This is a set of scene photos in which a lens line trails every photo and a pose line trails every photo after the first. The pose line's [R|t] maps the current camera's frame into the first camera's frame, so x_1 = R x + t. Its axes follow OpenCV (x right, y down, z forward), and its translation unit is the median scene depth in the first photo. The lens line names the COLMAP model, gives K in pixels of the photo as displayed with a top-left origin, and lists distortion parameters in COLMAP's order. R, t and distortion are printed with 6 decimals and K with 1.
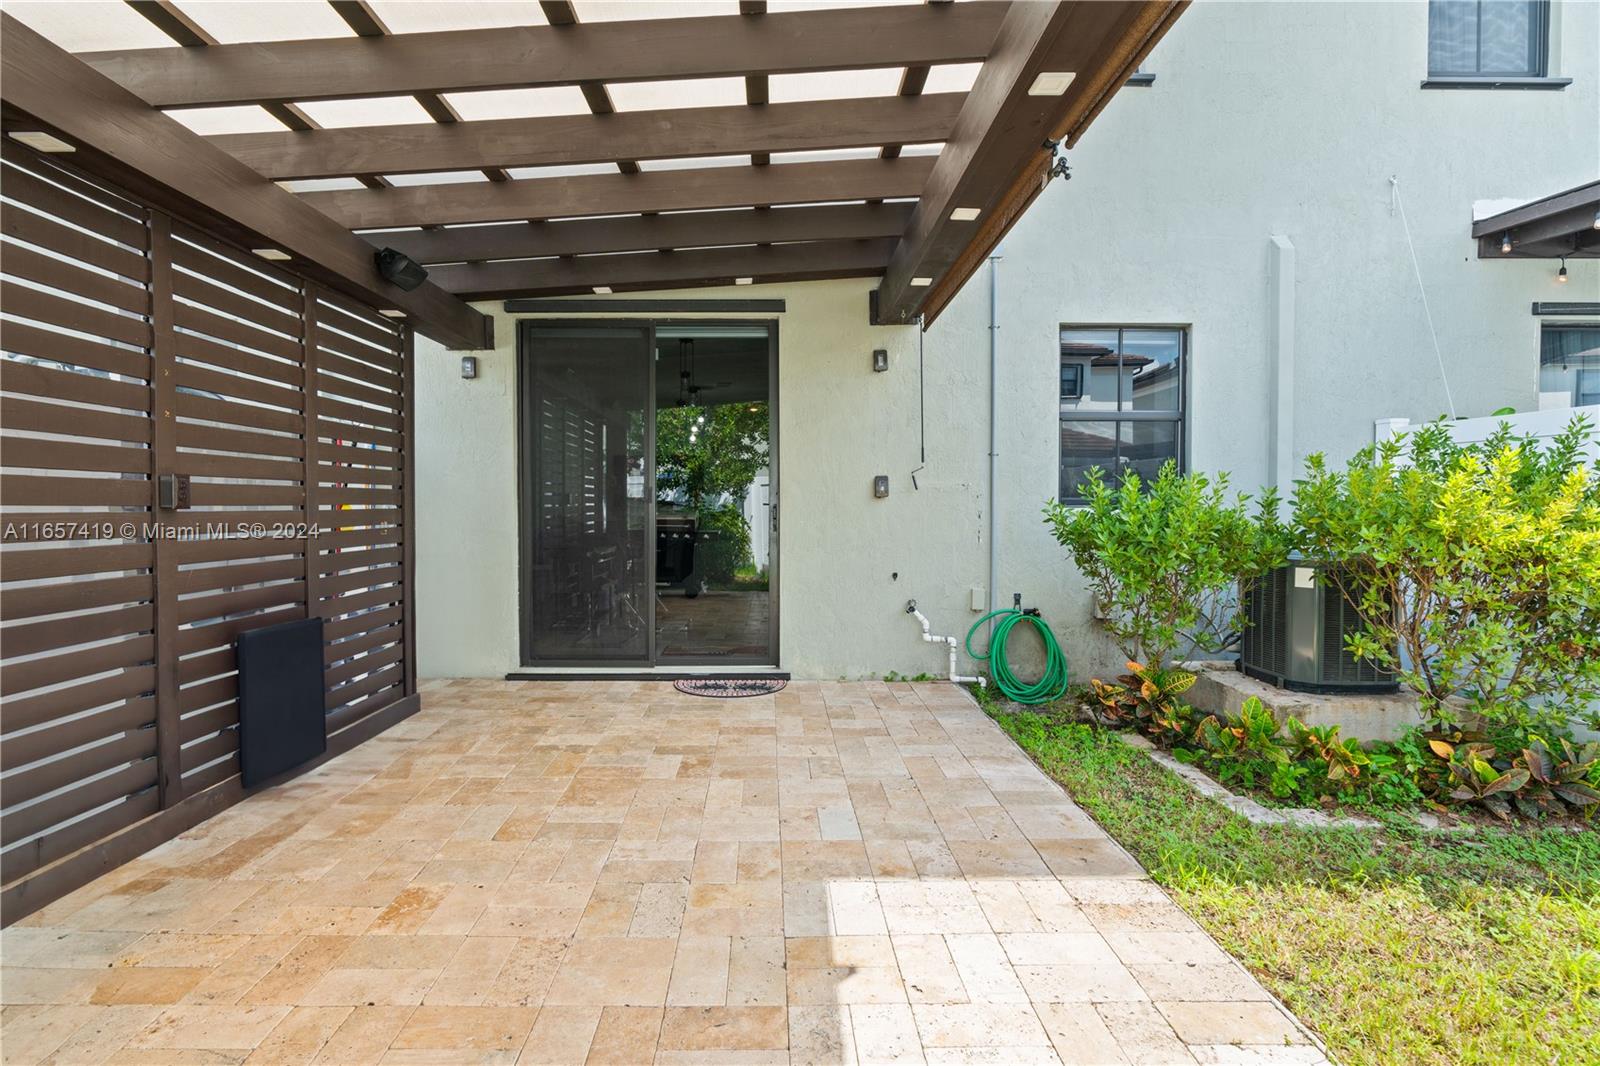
lens RADIAL K [[759.6, 0, 799.5], [0, 759.6, 512.7], [0, 0, 1]] dist [-0.007946, 0.000157]
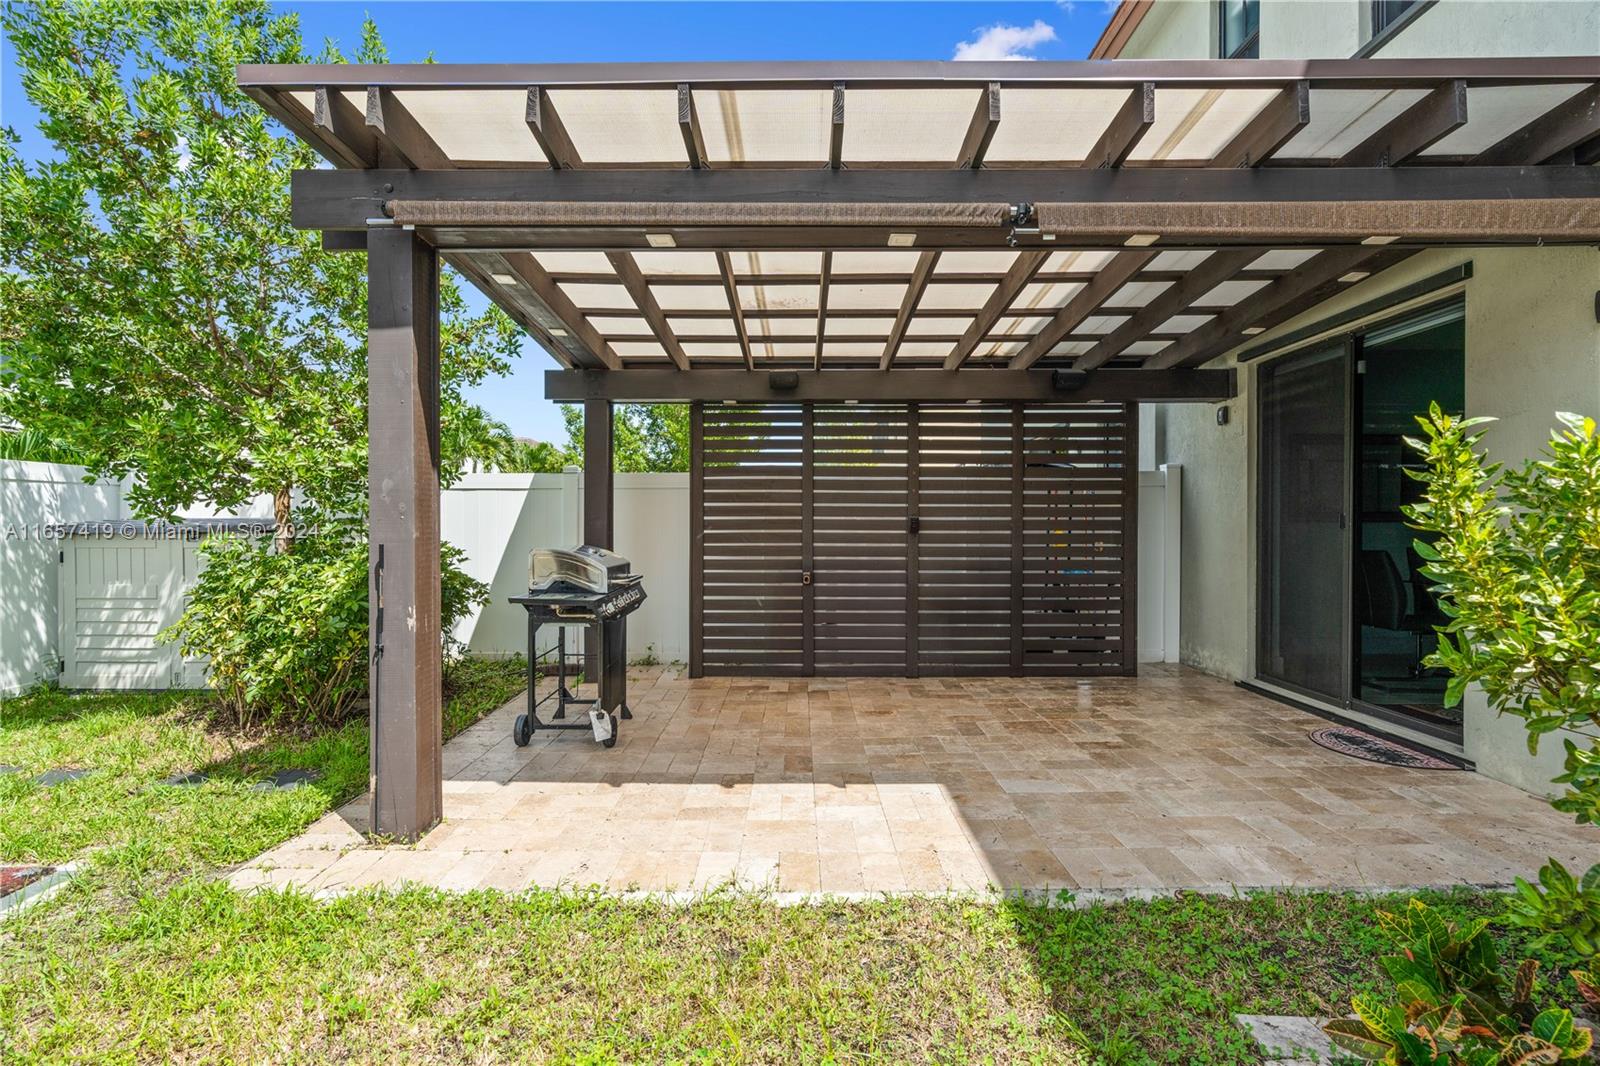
lens RADIAL K [[722.8, 0, 797.0], [0, 722.8, 529.0], [0, 0, 1]] dist [-0.004825, 0.001060]
pose [[-0.013336, 0.004348, -0.999902, 0.739908], [-0.015382, 0.999871, 0.004553, -0.009279], [0.999793, 0.015441, -0.013267, 0.368922]]
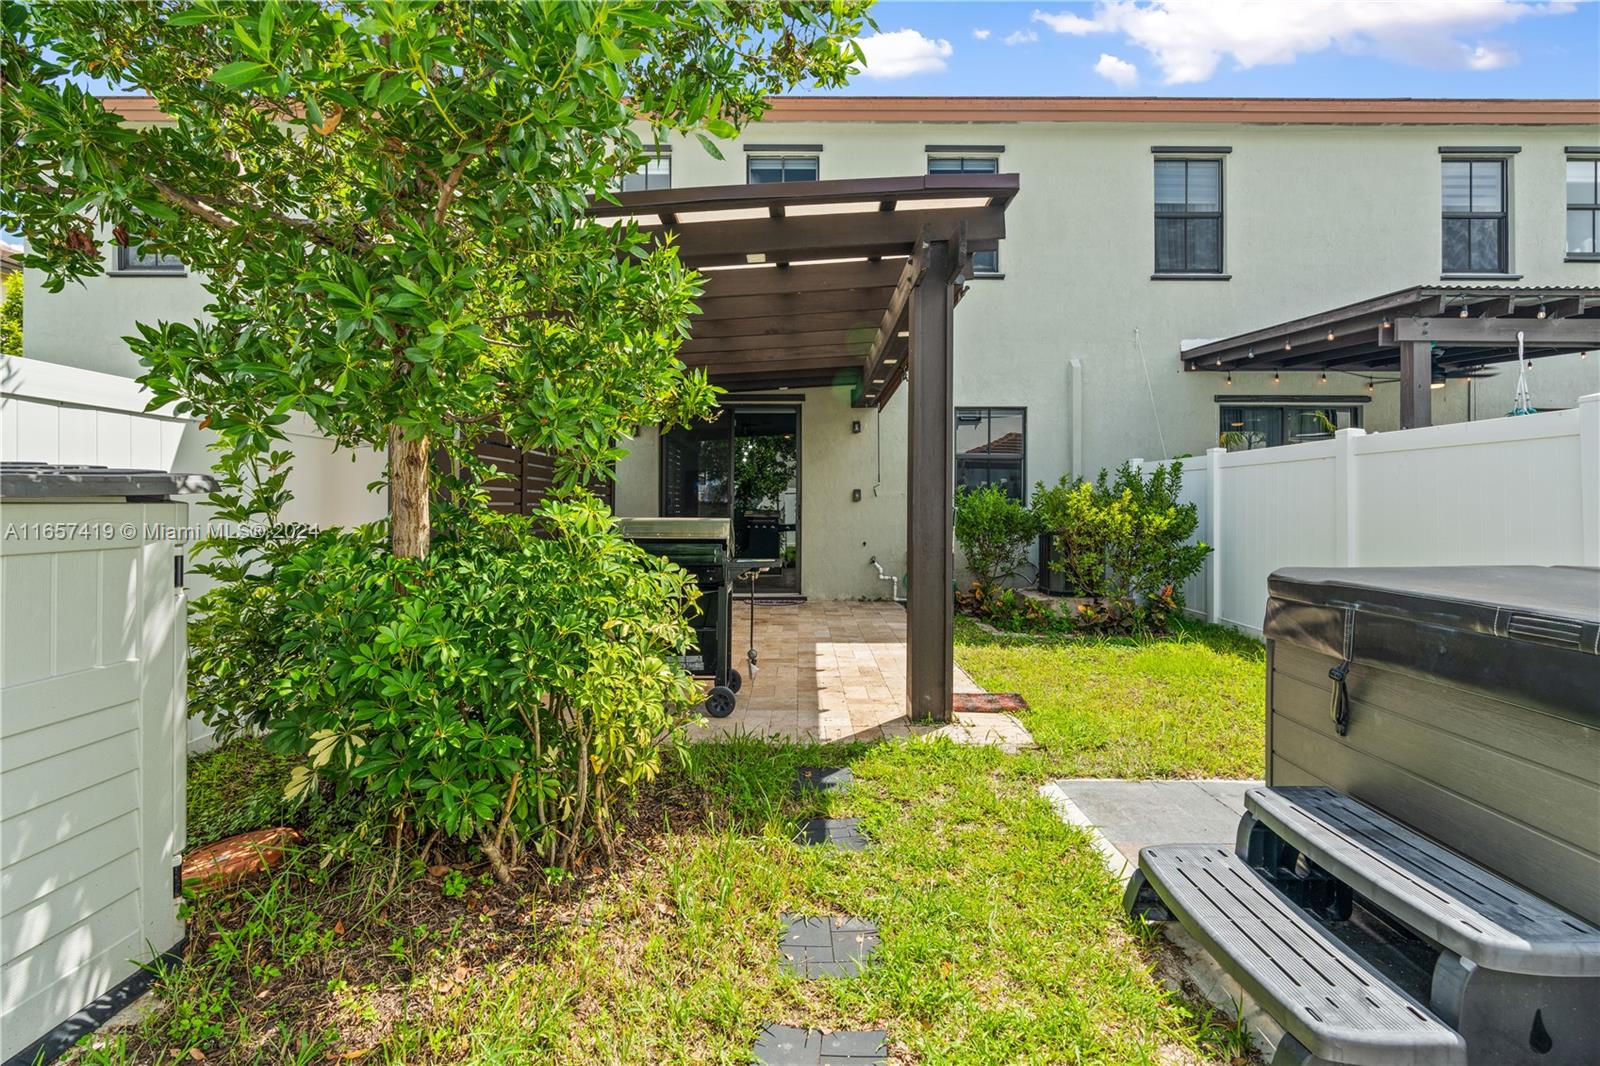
lens RADIAL K [[722.8, 0, 797.0], [0, 722.8, 529.0], [0, 0, 1]] dist [-0.004825, 0.001060]
pose [[0.999249, 0.005624, -0.038334, 0.030742], [-0.004896, 0.999807, 0.019046, 0.015809], [0.038433, -0.018844, 0.999083, -0.779022]]
